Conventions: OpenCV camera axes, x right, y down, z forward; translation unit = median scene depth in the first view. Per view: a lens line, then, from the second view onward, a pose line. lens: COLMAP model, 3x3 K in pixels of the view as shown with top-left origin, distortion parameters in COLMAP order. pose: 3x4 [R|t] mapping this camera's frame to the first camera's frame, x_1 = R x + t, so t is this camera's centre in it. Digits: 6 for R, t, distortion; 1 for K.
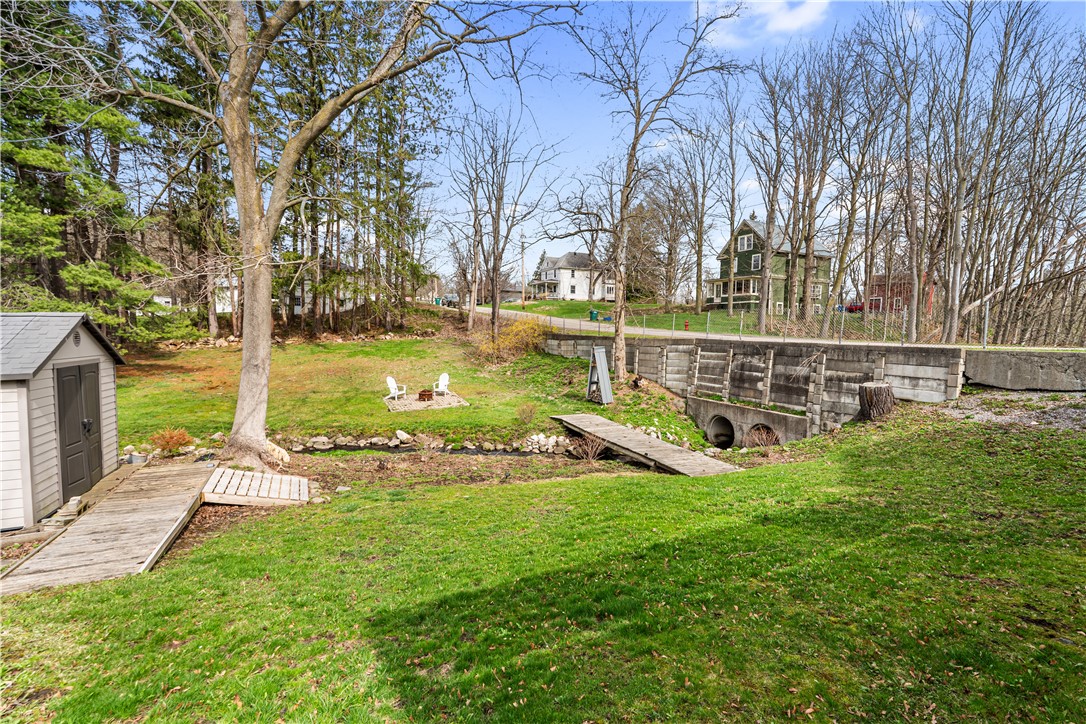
lens RADIAL K [[482.9, 0, 543.0], [0, 482.9, 362.0], [0, 0, 1]] dist [0.000346, -0.000373]
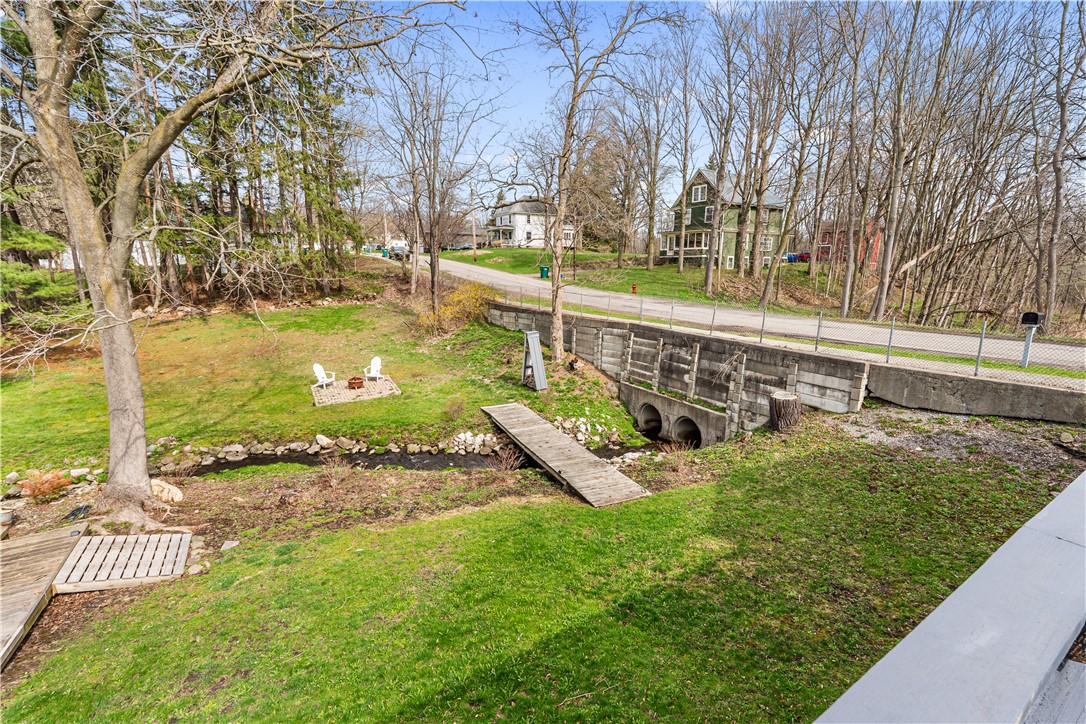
lens RADIAL K [[482.9, 0, 543.0], [0, 482.9, 362.0], [0, 0, 1]] dist [0.000346, -0.000373]
pose [[0.997336, -0.021607, 0.069668, 0.069789], [0.012354, 0.991358, 0.130604, -0.101836], [-0.071888, -0.129395, 0.988984, 0.025667]]
